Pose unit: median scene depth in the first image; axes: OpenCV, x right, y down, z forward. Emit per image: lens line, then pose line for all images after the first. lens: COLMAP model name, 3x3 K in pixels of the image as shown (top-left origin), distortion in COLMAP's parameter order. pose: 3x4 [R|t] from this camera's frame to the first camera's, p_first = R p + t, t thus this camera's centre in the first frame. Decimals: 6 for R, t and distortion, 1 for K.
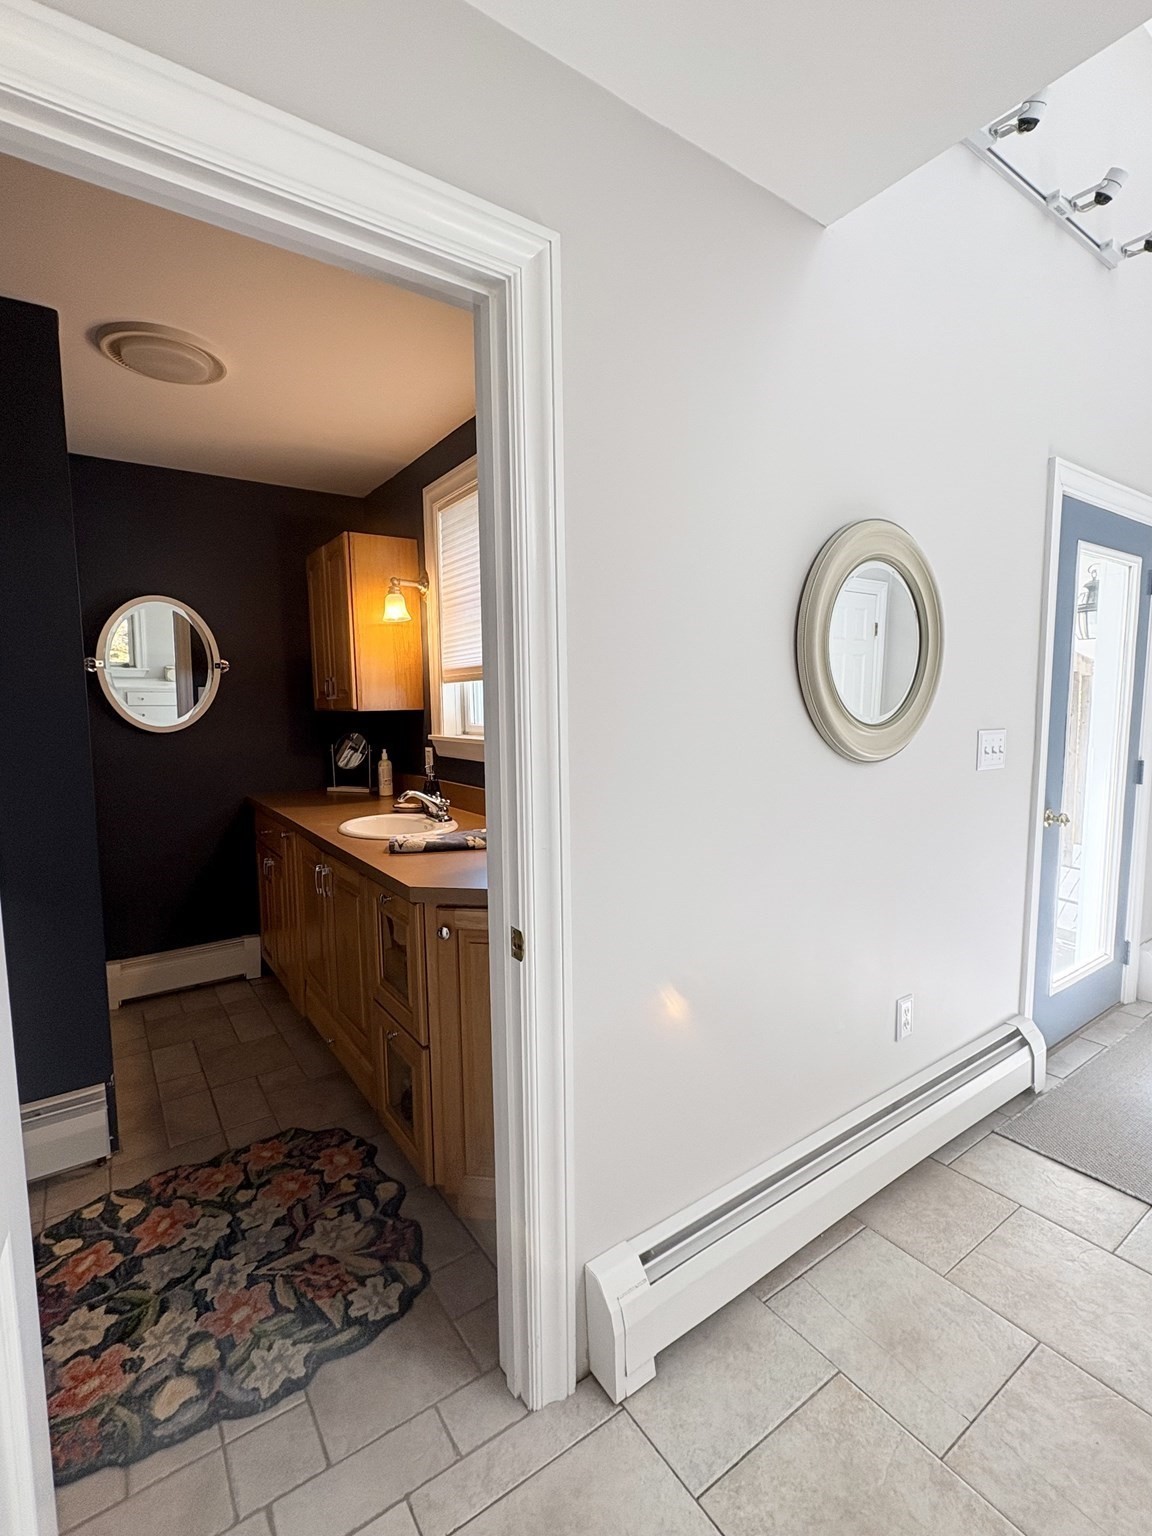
lens RADIAL K [[710.7, 0, 572.6], [0, 710.7, 762.0], [0, 0, 1]] dist [0.002317, 0.000523]
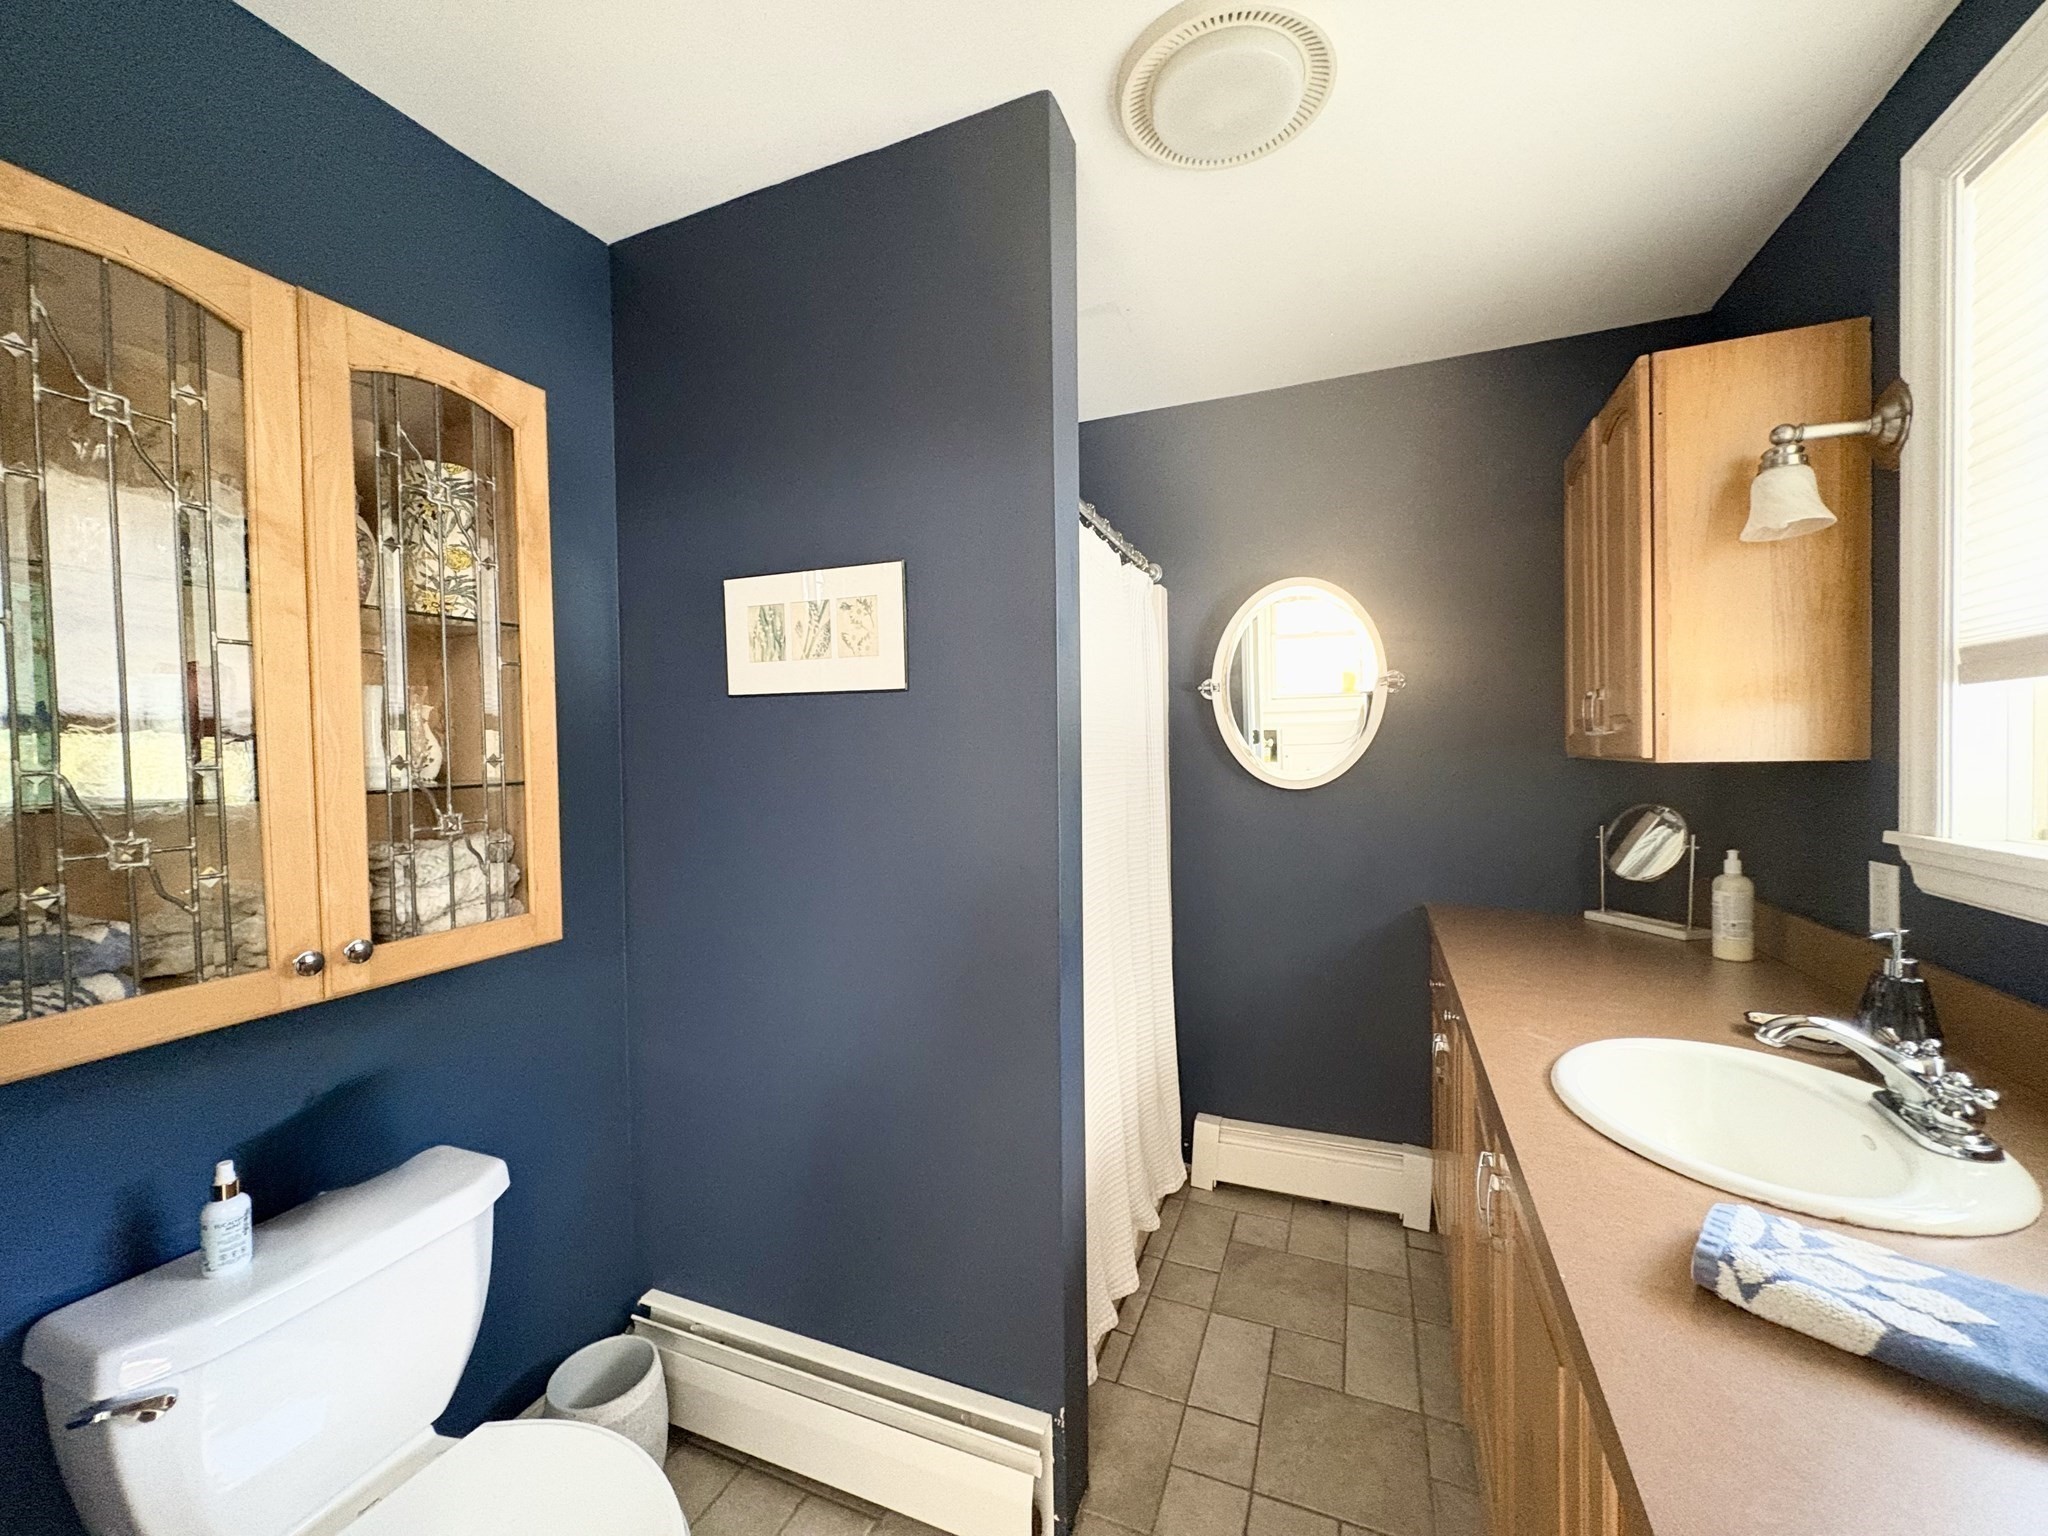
lens RADIAL K [[805.2, 0, 1034.8], [0, 805.2, 764.2], [0, 0, 1]] dist [0.001930, 0.000012]
pose [[0.545761, 0.025276, -0.837560, -0.093397], [-0.067134, 0.997651, -0.013638, -0.036908], [0.835247, 0.063671, 0.546176, 0.401646]]
